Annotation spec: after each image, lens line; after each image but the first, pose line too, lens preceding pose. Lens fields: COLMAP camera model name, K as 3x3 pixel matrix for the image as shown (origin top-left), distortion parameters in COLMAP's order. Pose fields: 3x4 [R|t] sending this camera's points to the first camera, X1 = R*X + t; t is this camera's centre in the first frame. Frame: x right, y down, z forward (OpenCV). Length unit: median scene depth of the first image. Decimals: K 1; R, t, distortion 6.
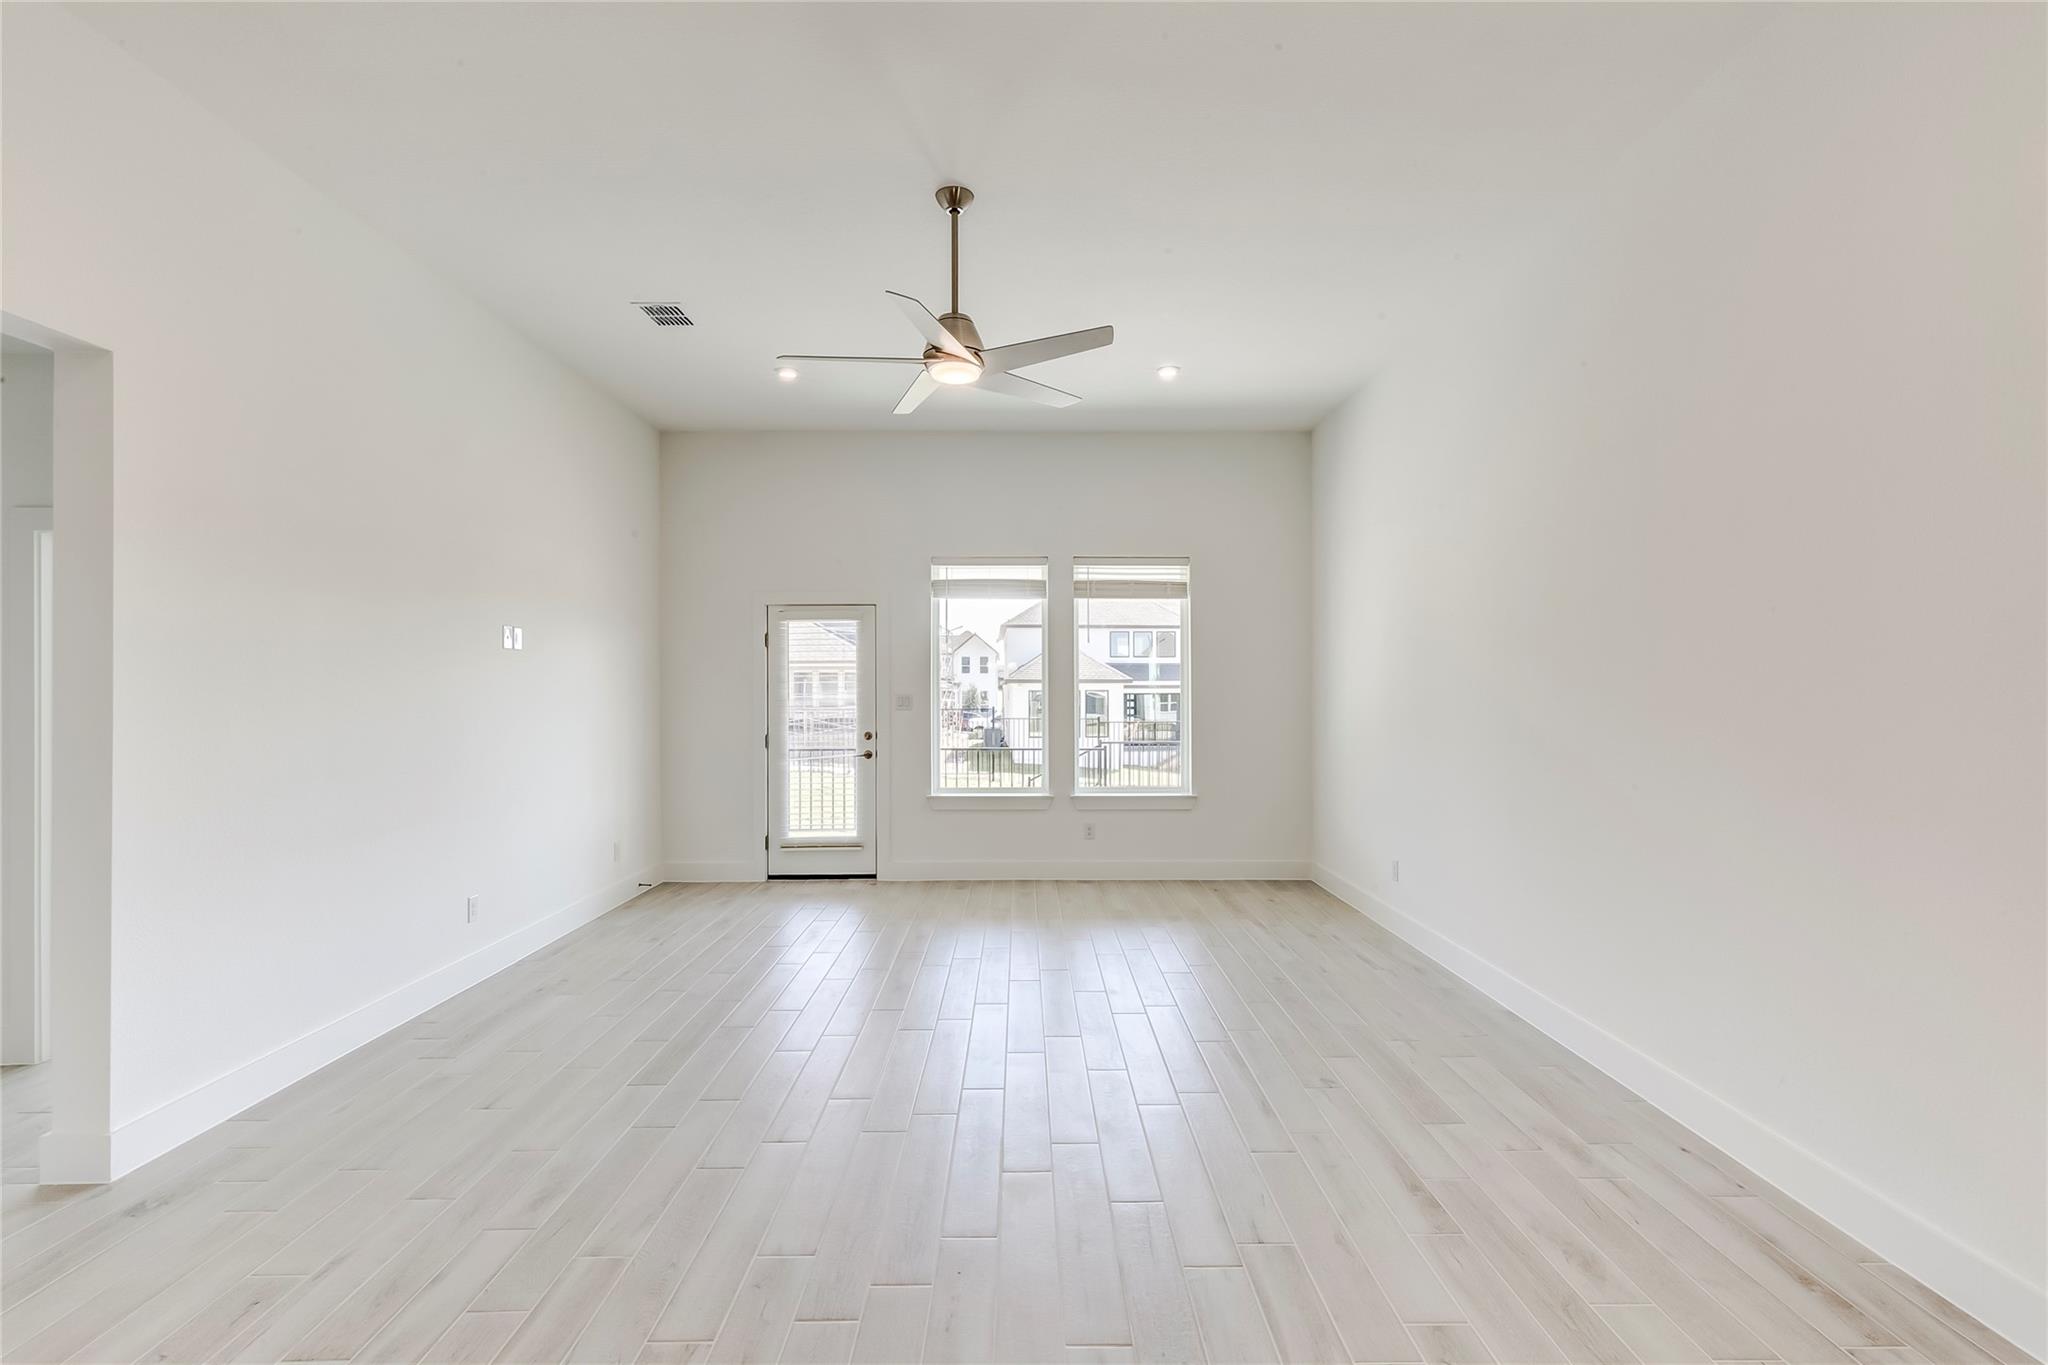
lens RADIAL K [[929.2, 0, 1029.9], [0, 929.2, 687.9], [0, 0, 1]] dist [-0.000535, 0.000322]
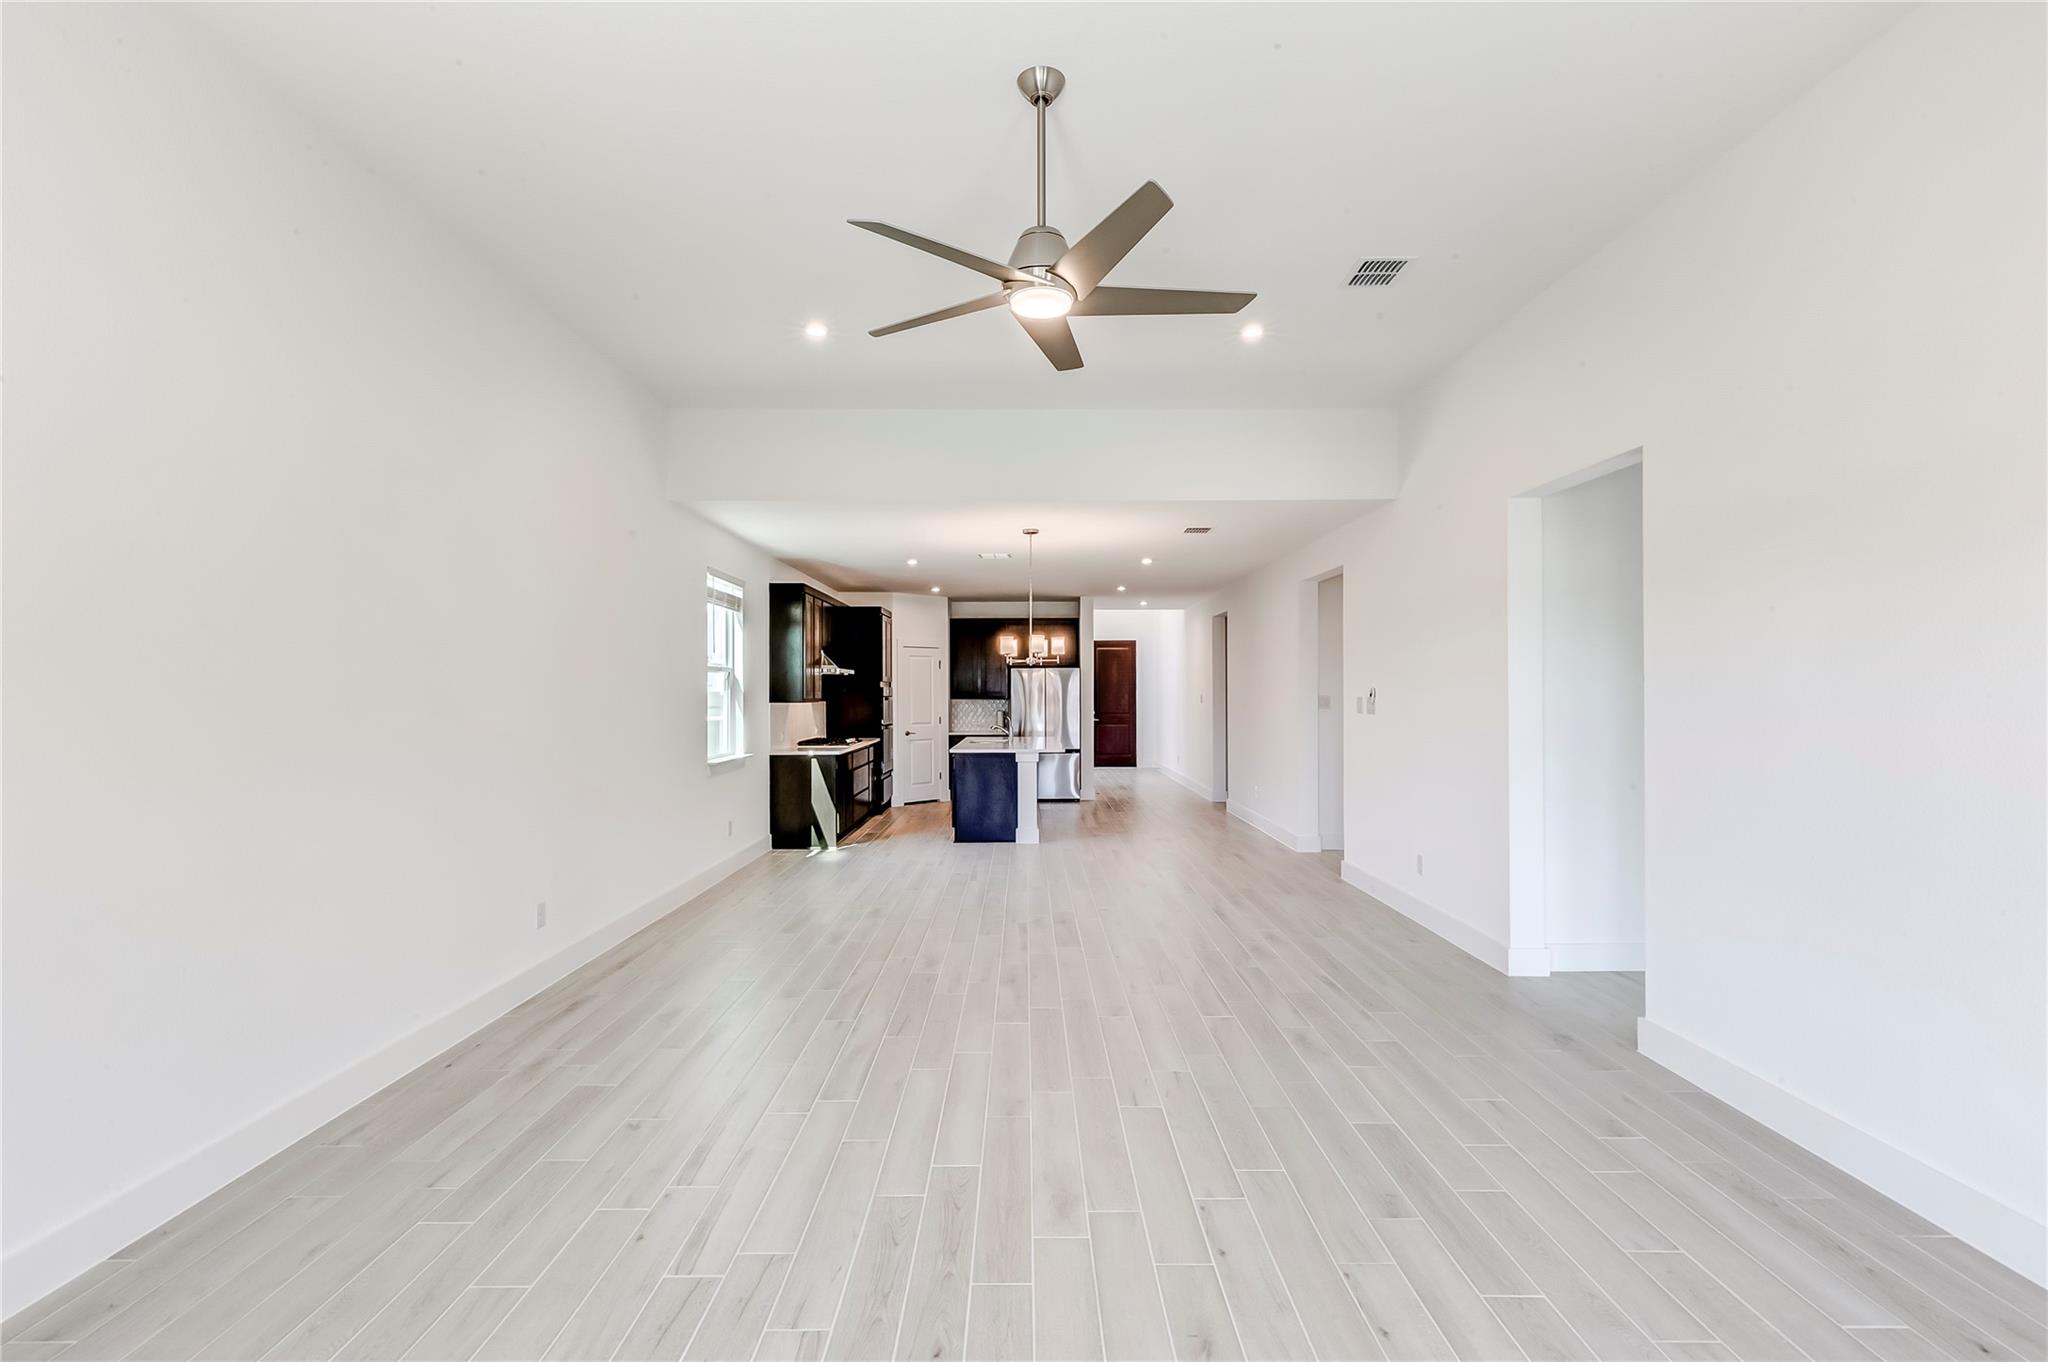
lens RADIAL K [[929.2, 0, 1029.9], [0, 929.2, 686.4], [0, 0, 1]] dist [-0.000535, 0.000322]
pose [[-0.999972, 0.005739, 0.004807, -0.084084], [0.005697, 0.999945, -0.008753, -0.001470], [-0.004857, -0.008725, -0.999950, 2.064377]]
